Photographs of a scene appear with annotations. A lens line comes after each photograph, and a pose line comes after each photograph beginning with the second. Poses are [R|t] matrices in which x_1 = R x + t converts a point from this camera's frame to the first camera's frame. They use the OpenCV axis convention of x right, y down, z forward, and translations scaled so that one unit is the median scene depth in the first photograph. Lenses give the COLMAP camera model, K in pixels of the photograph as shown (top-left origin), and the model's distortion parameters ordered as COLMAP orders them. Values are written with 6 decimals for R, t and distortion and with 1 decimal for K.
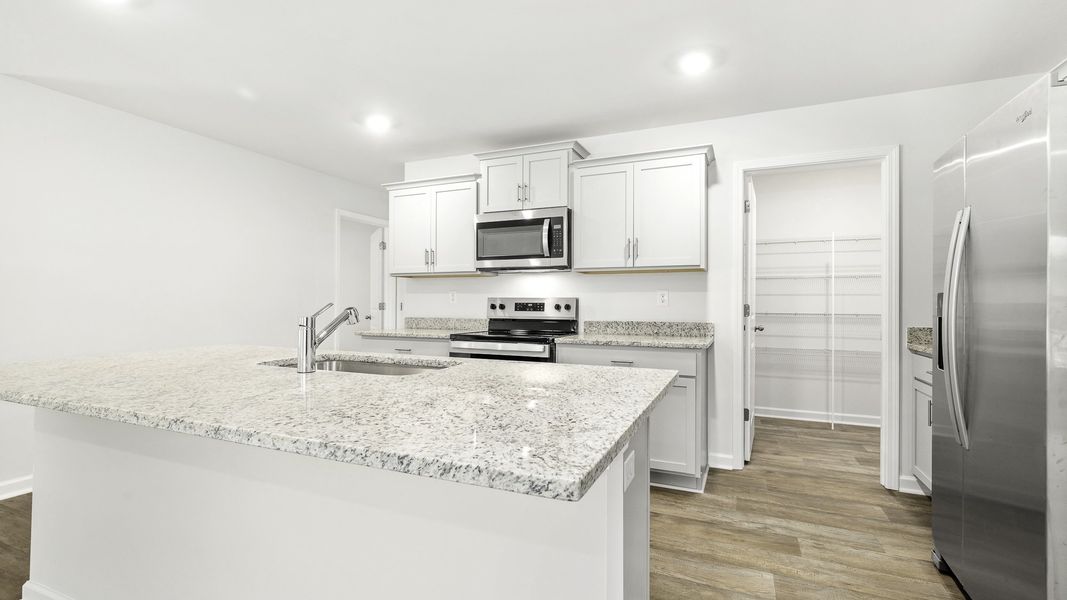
lens RADIAL K [[471.8, 0, 533.5], [0, 471.8, 300.0], [0, 0, 1]] dist [-0.001900, -0.000001]
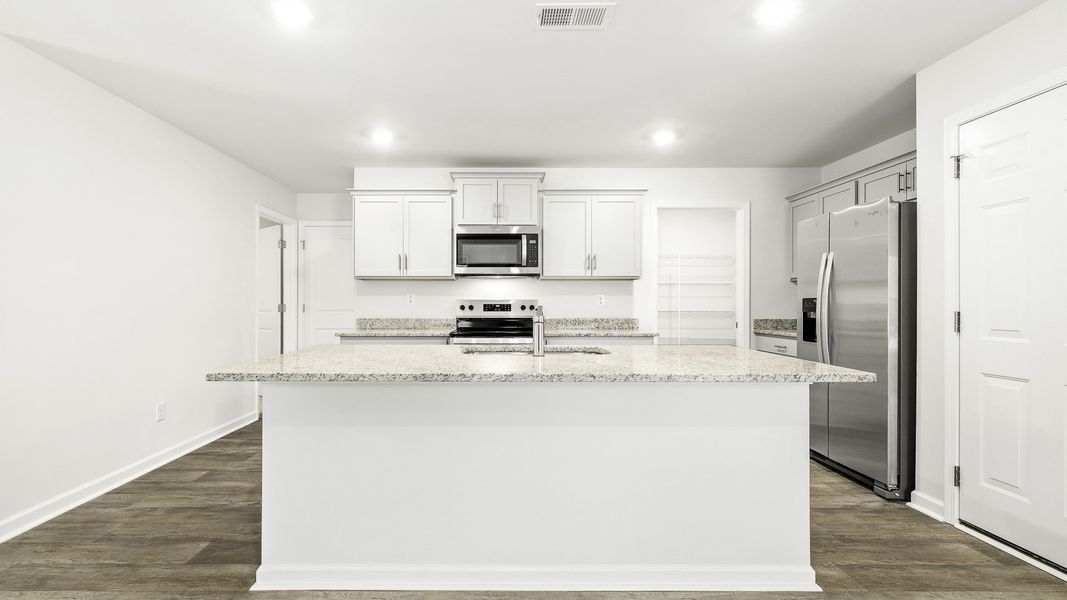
lens RADIAL K [[492.8, 0, 485.2], [0, 492.8, 299.9], [0, 0, 1]] dist [0.000436, 0.000032]
pose [[0.917213, 0.000345, 0.398397, -0.528003], [-0.000017, 1.000000, -0.000827, -0.003384], [-0.398397, 0.000752, 0.917213, -0.111544]]
